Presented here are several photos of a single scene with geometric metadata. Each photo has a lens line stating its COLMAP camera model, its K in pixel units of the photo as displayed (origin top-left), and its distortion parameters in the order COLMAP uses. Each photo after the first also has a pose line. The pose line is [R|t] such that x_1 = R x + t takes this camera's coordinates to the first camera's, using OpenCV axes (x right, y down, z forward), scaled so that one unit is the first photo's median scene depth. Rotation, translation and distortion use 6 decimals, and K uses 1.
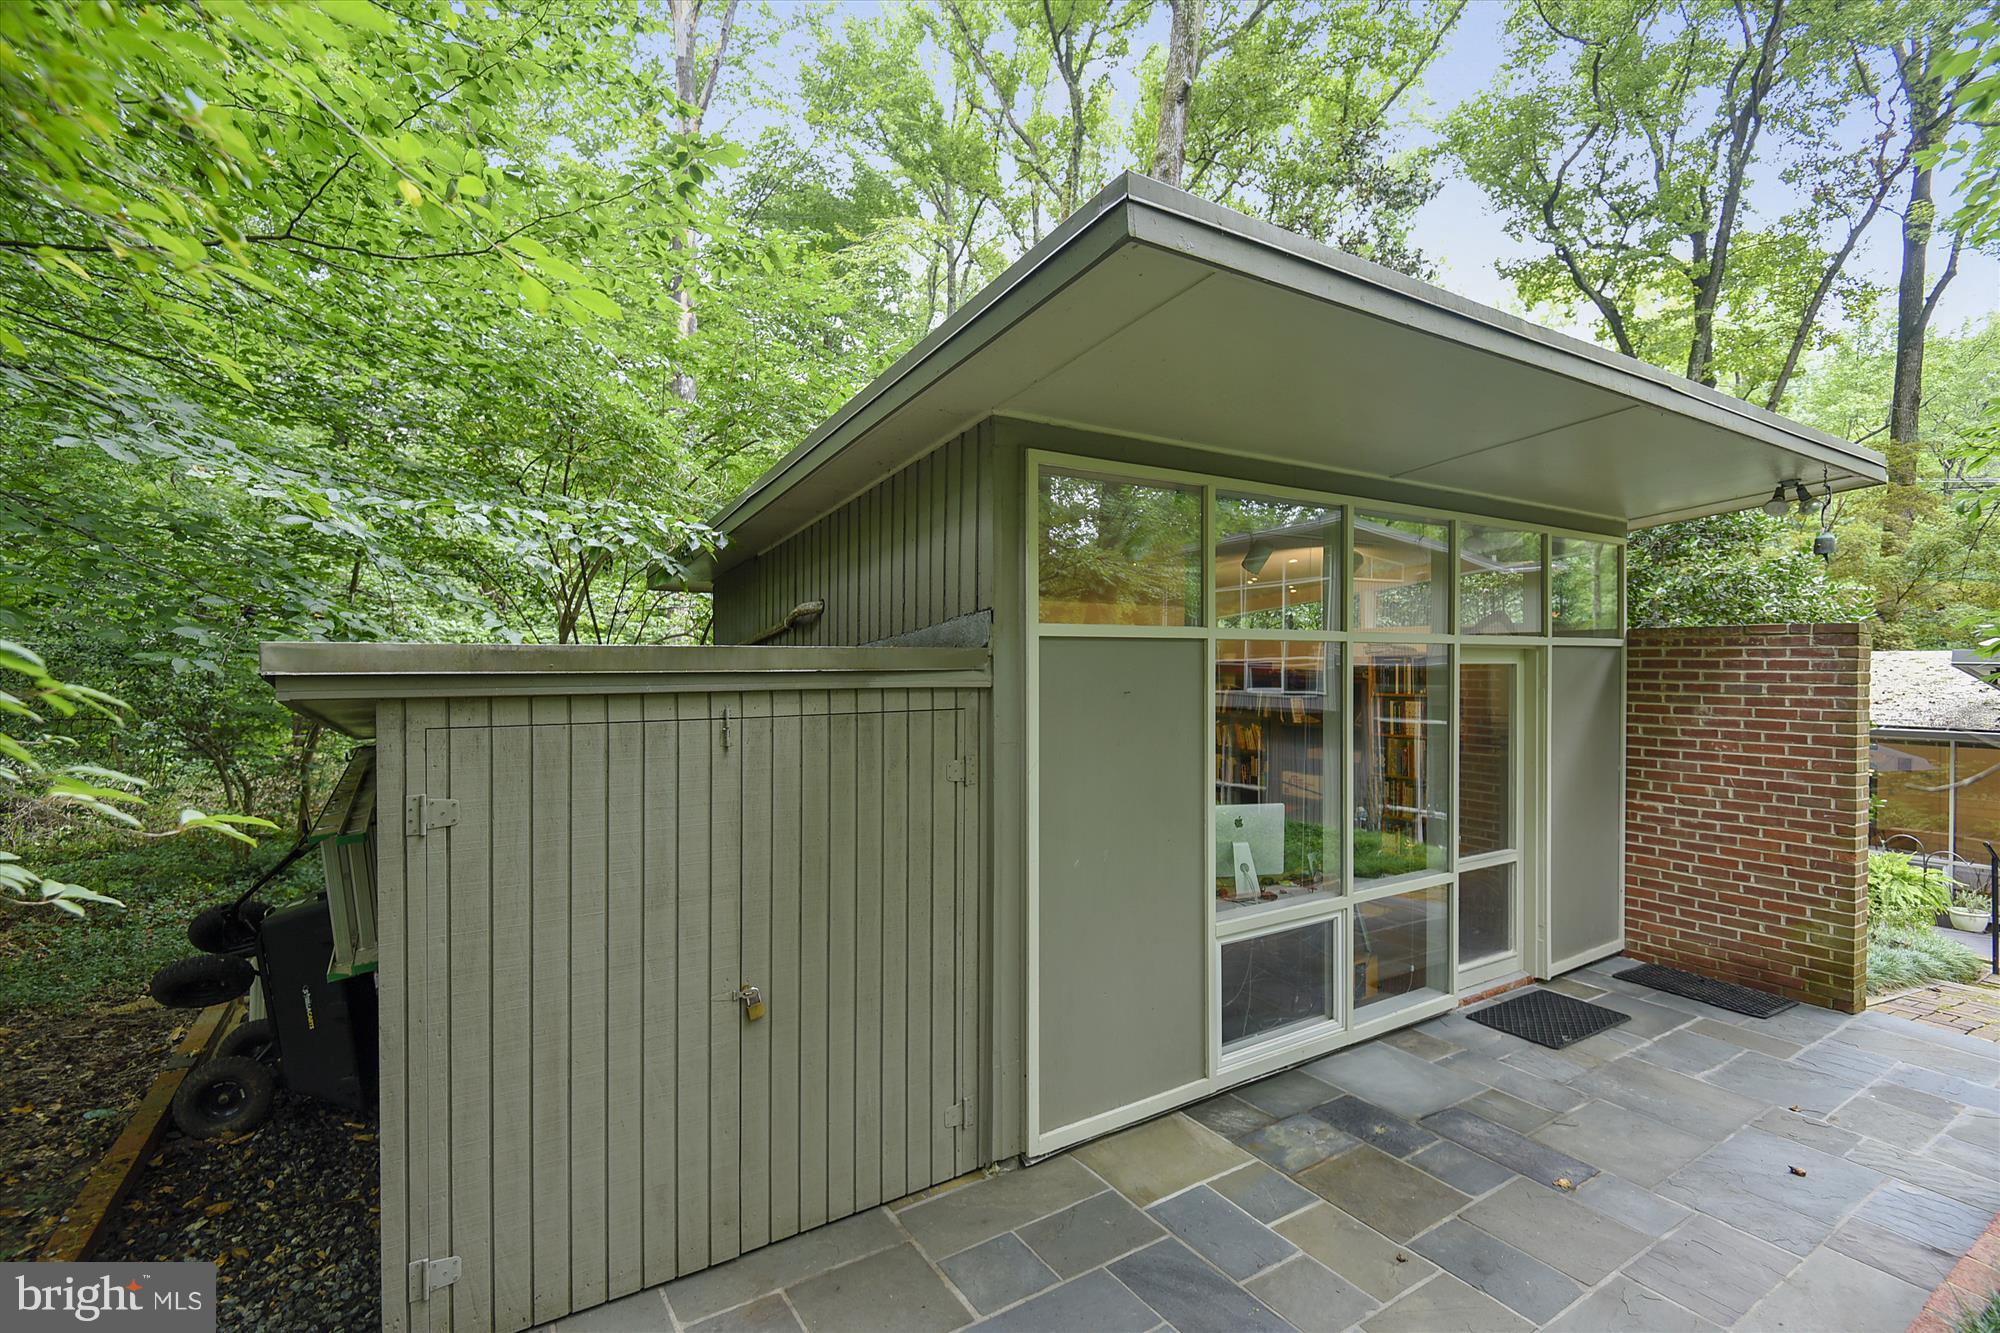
lens RADIAL K [[934.3, 0, 988.3], [0, 934.3, 663.6], [0, 0, 1]] dist [0.029682, -0.016692]
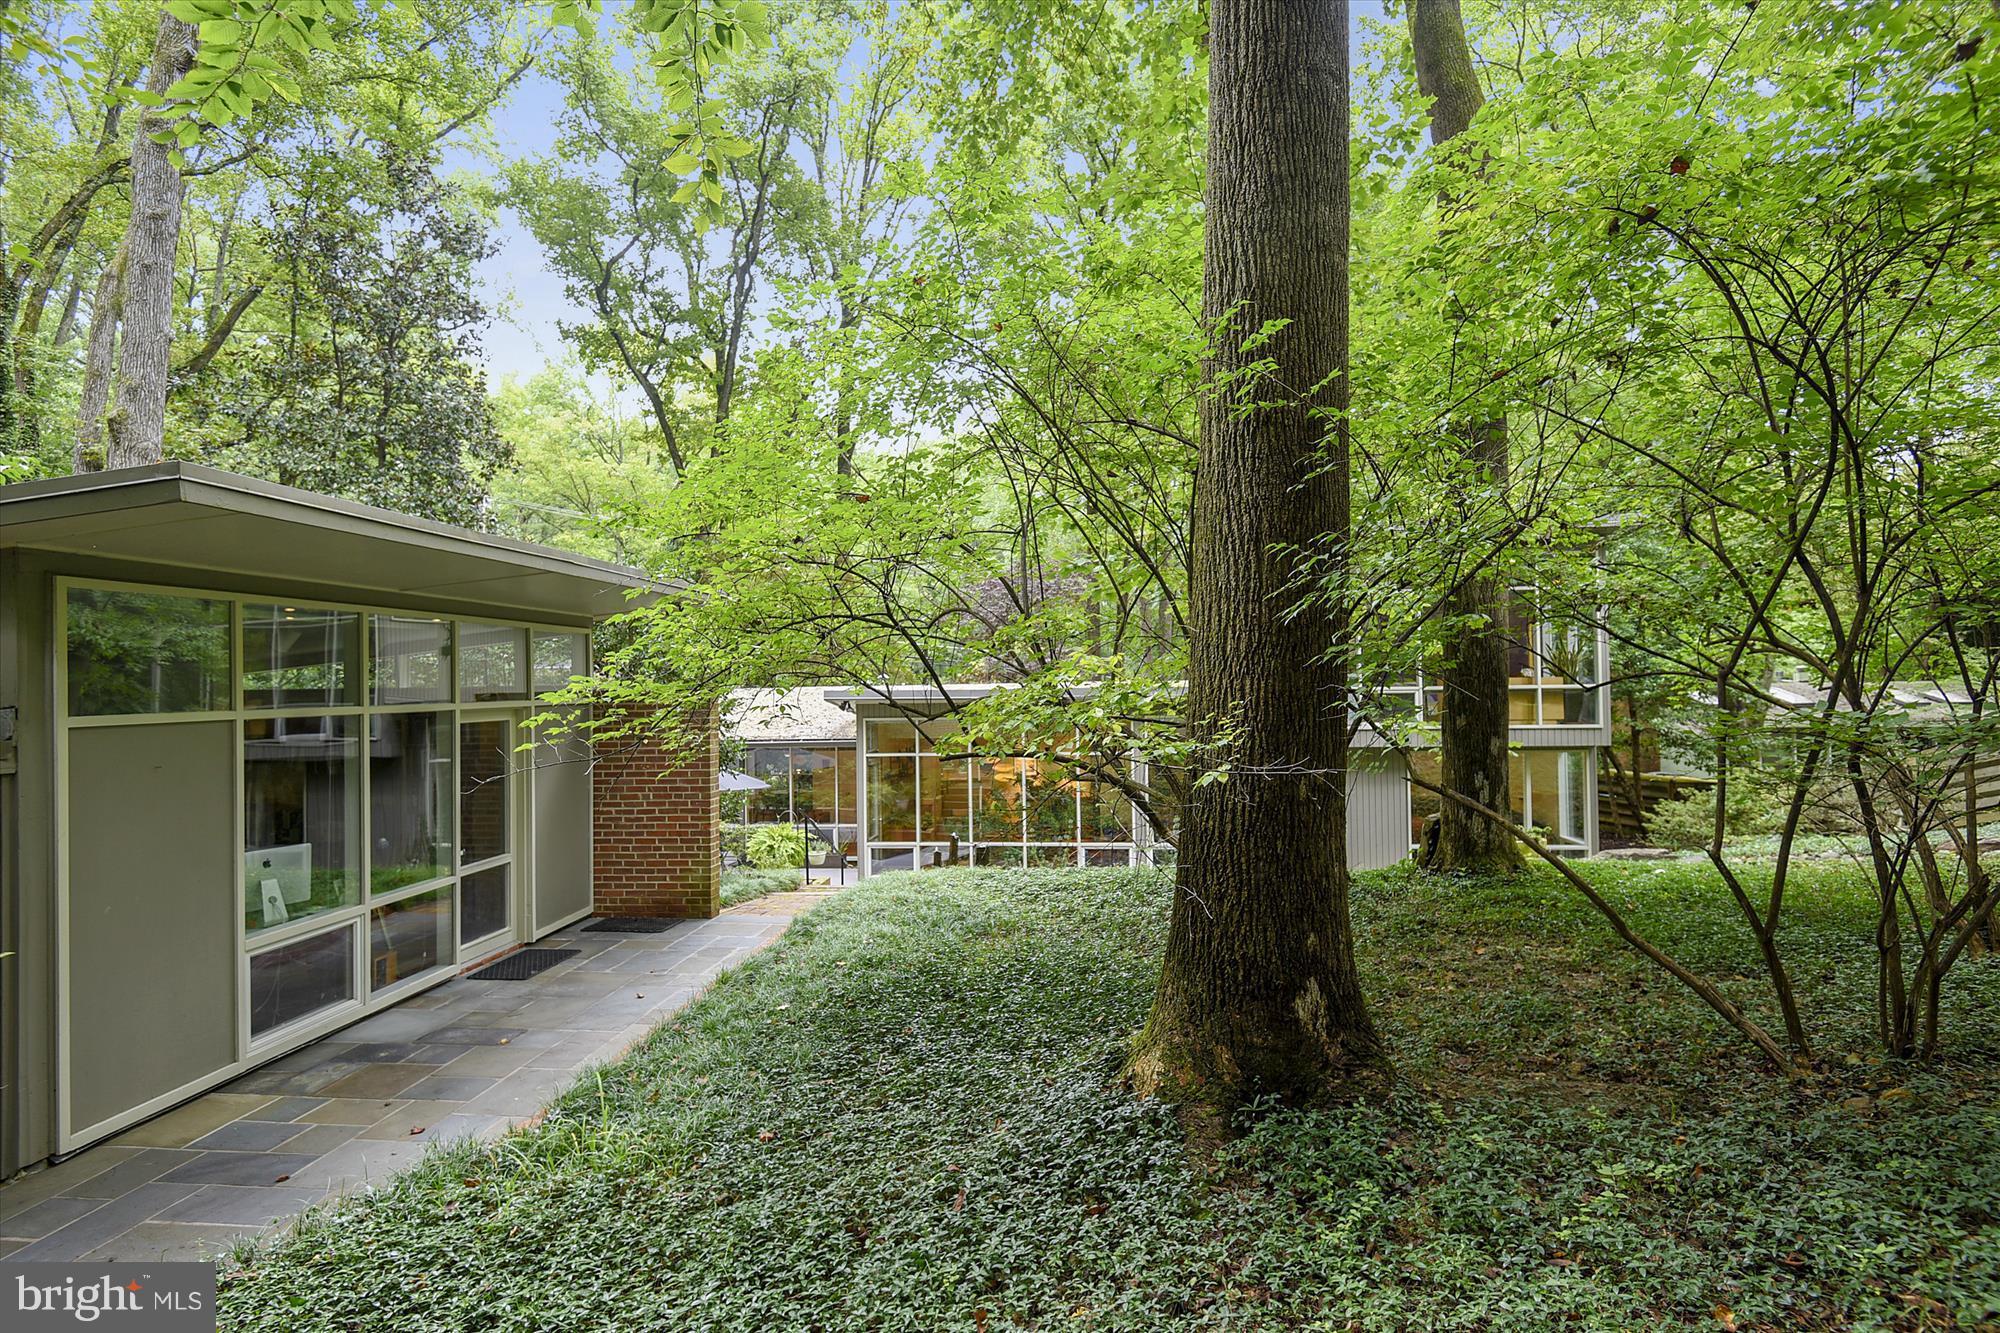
lens RADIAL K [[934.3, 0, 988.3], [0, 934.3, 663.6], [0, 0, 1]] dist [0.029682, -0.016692]
pose [[0.611258, 0.005321, 0.791414, -0.117844], [0.023062, 0.999433, -0.024533, -0.034880], [-0.791095, 0.033247, 0.610789, -0.441665]]
